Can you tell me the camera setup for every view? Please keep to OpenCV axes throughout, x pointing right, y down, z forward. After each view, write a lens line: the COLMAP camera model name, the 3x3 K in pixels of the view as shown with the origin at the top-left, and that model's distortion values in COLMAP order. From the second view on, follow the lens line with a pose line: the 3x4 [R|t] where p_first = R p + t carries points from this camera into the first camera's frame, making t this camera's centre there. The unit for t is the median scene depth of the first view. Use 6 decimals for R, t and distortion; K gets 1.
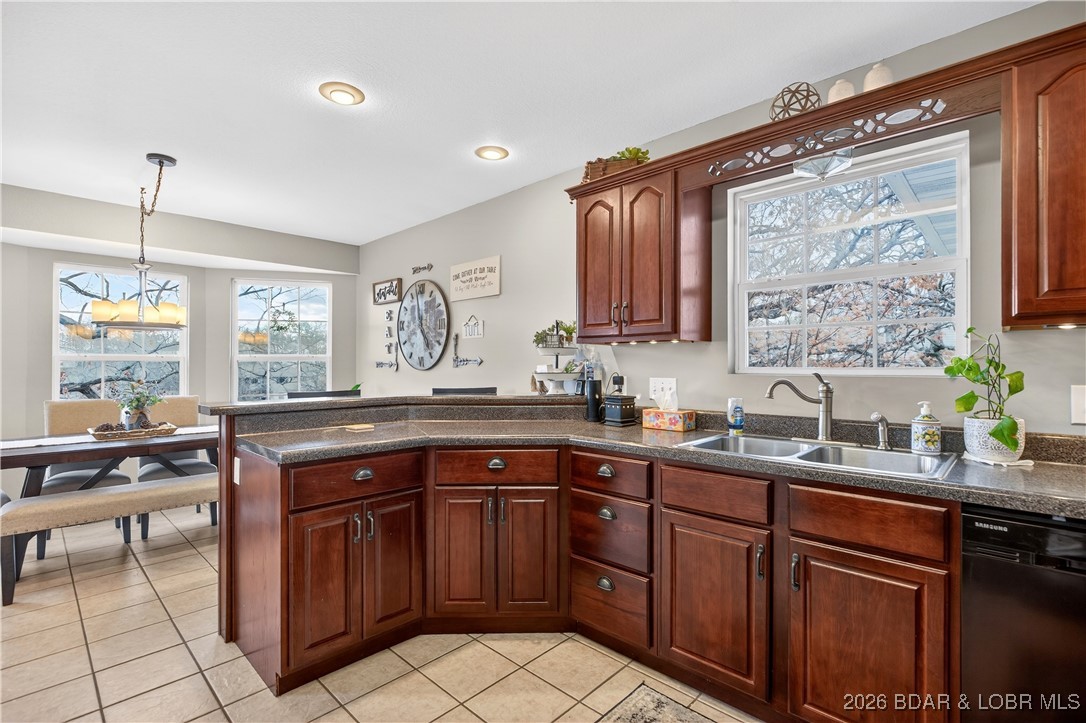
lens RADIAL K [[496.1, 0, 544.2], [0, 496.1, 362.7], [0, 0, 1]] dist [-0.010994, 0.000765]
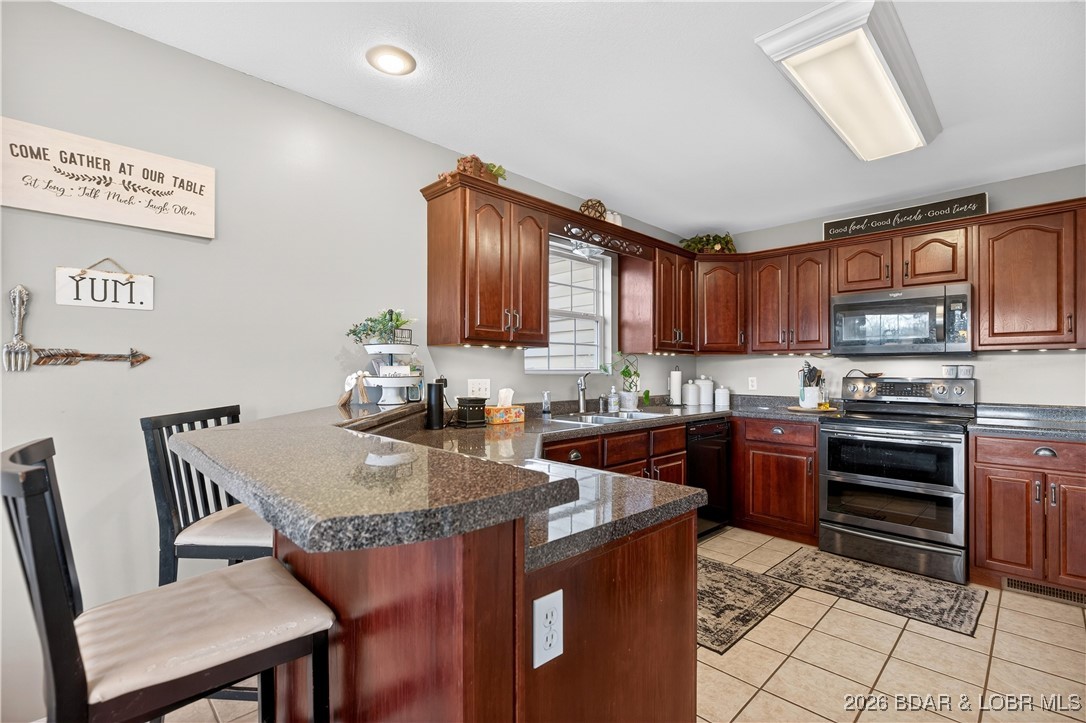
lens RADIAL K [[496.1, 0, 542.7], [0, 496.1, 363.5], [0, 0, 1]] dist [-0.010994, 0.000765]
pose [[0.021464, 0.008711, 0.999732, -0.753542], [-0.008882, 0.999924, -0.008522, 0.003548], [-0.999730, -0.008697, 0.021540, 0.738020]]
